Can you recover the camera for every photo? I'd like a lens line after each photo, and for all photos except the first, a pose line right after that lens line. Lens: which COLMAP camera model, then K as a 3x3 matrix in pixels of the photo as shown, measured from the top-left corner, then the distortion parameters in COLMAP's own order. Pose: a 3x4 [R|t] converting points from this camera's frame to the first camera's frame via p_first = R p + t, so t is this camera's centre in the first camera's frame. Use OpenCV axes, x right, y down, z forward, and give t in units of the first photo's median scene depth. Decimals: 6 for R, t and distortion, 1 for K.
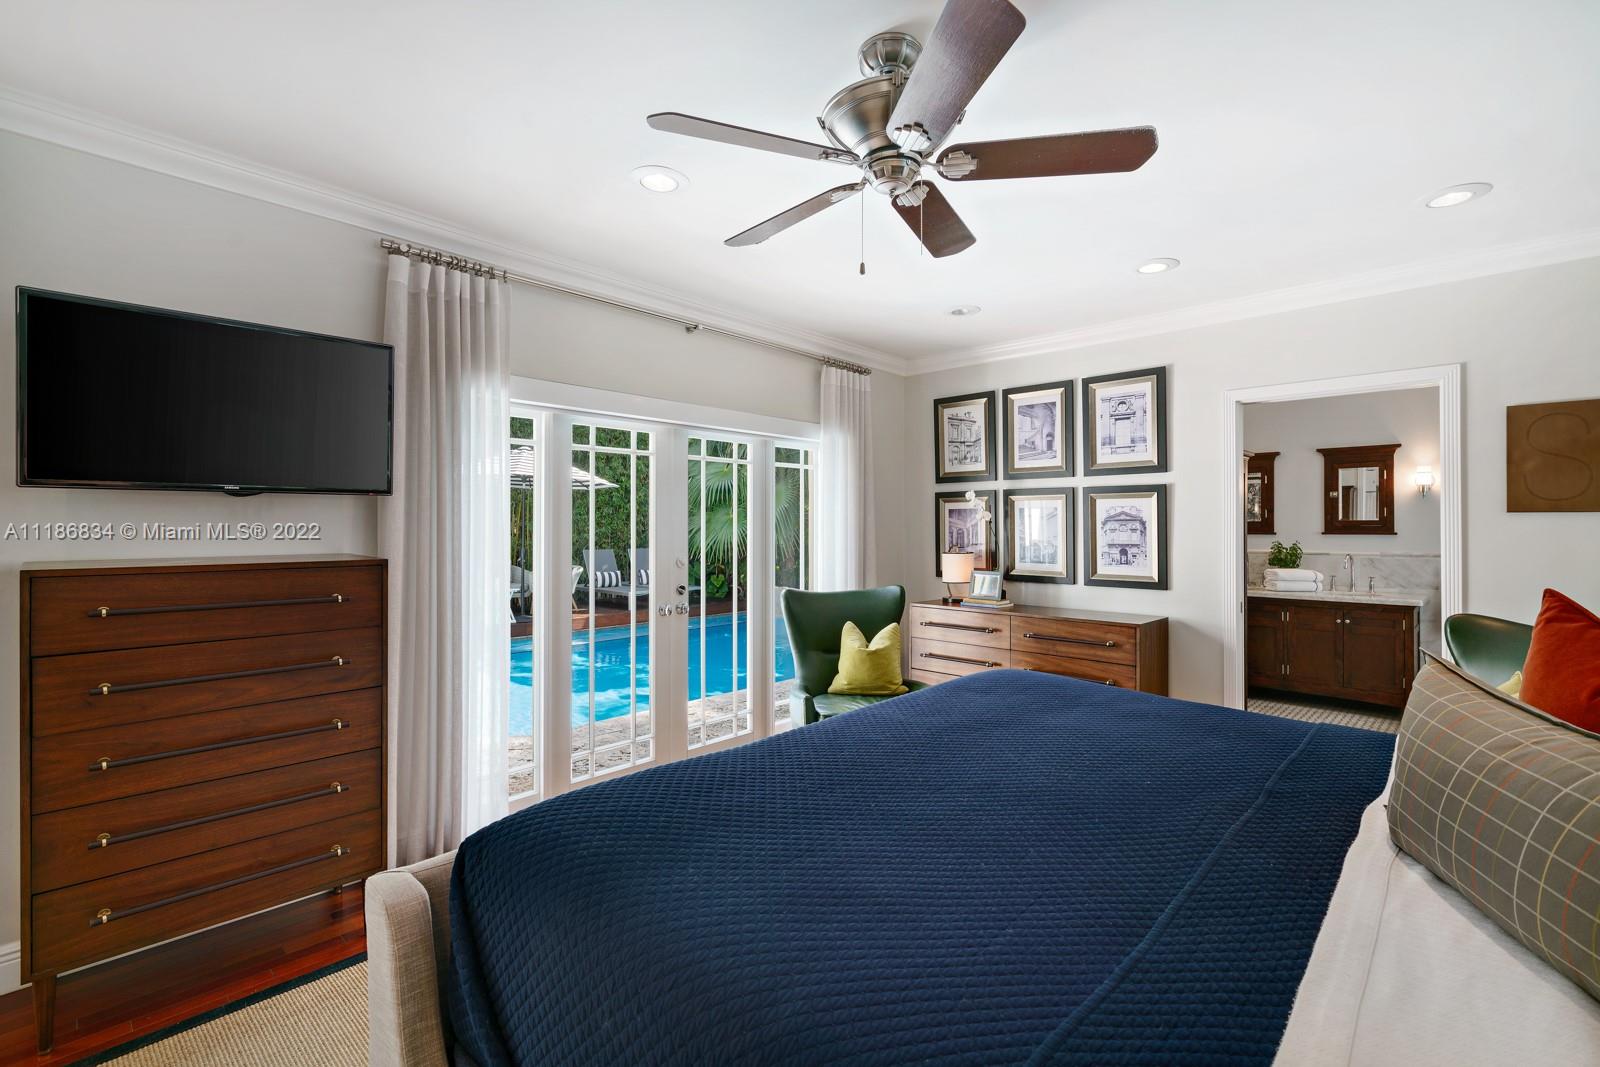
lens RADIAL K [[717.8, 0, 798.1], [0, 717.8, 516.4], [0, 0, 1]] dist [0.005964, 0.000929]
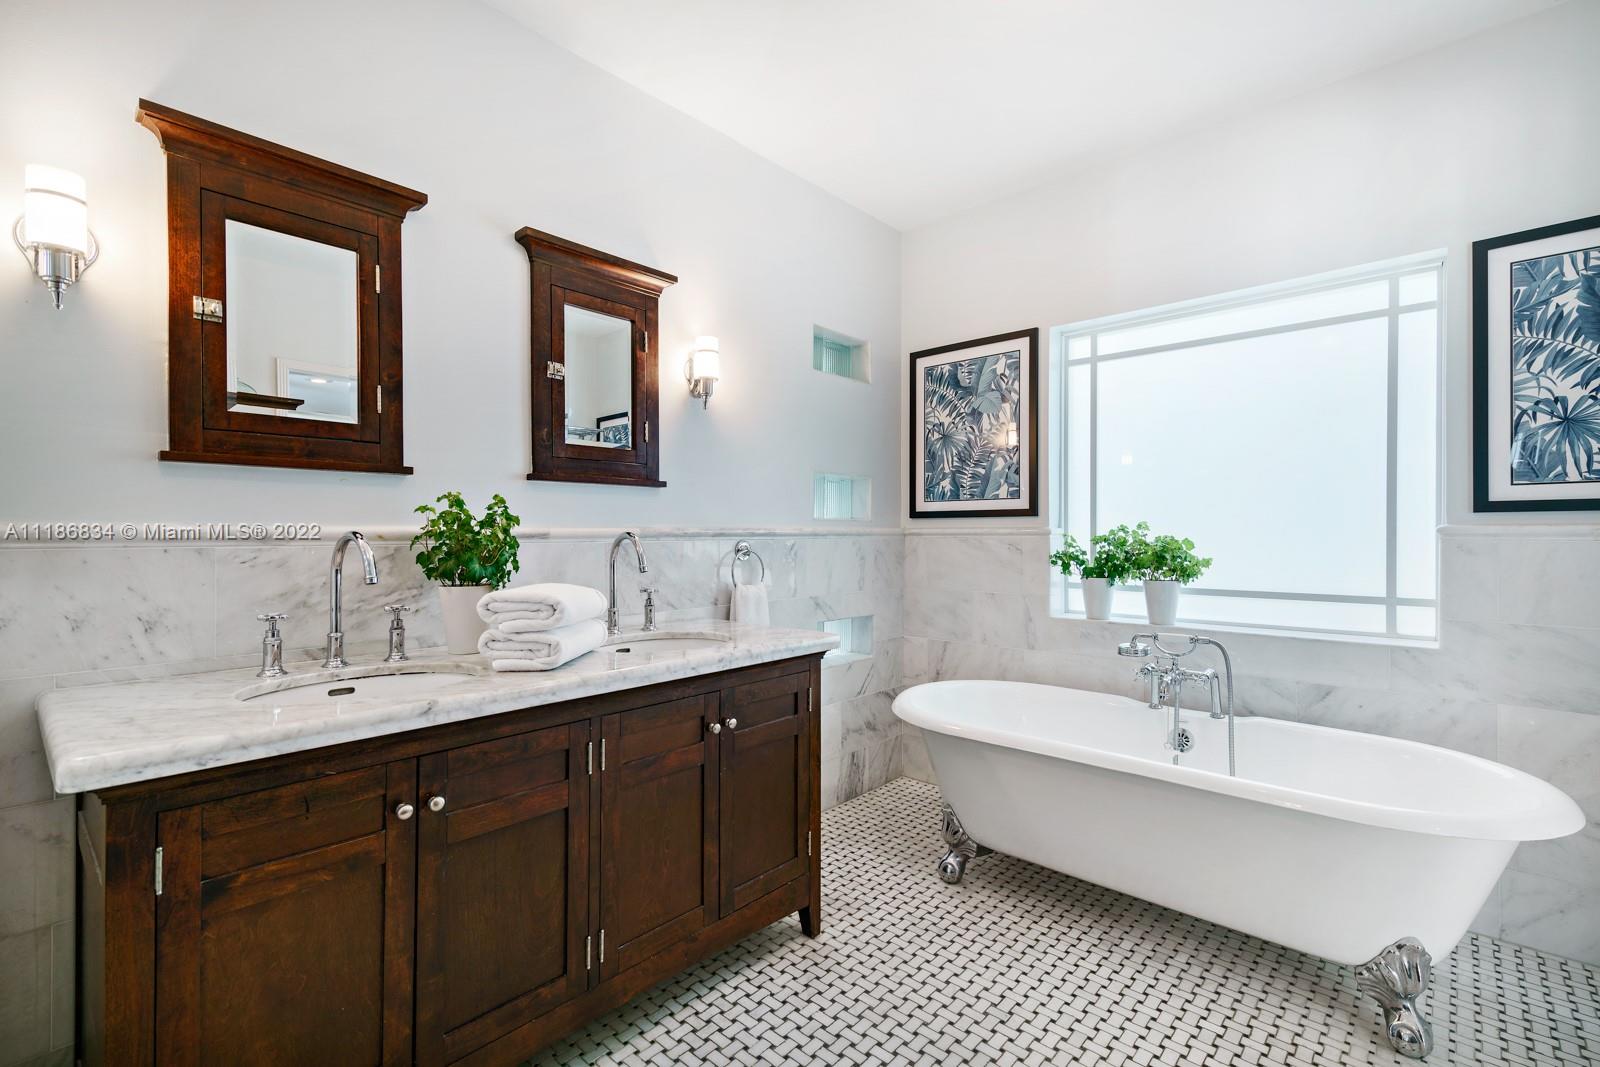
lens RADIAL K [[717.8, 0, 807.2], [0, 717.8, 535.8], [0, 0, 1]] dist [0.005964, 0.000929]
pose [[-0.025337, -0.007251, 0.999653, 0.520662], [-0.016704, 0.999837, 0.006829, 0.065477], [-0.999539, -0.016525, -0.025454, 1.206082]]
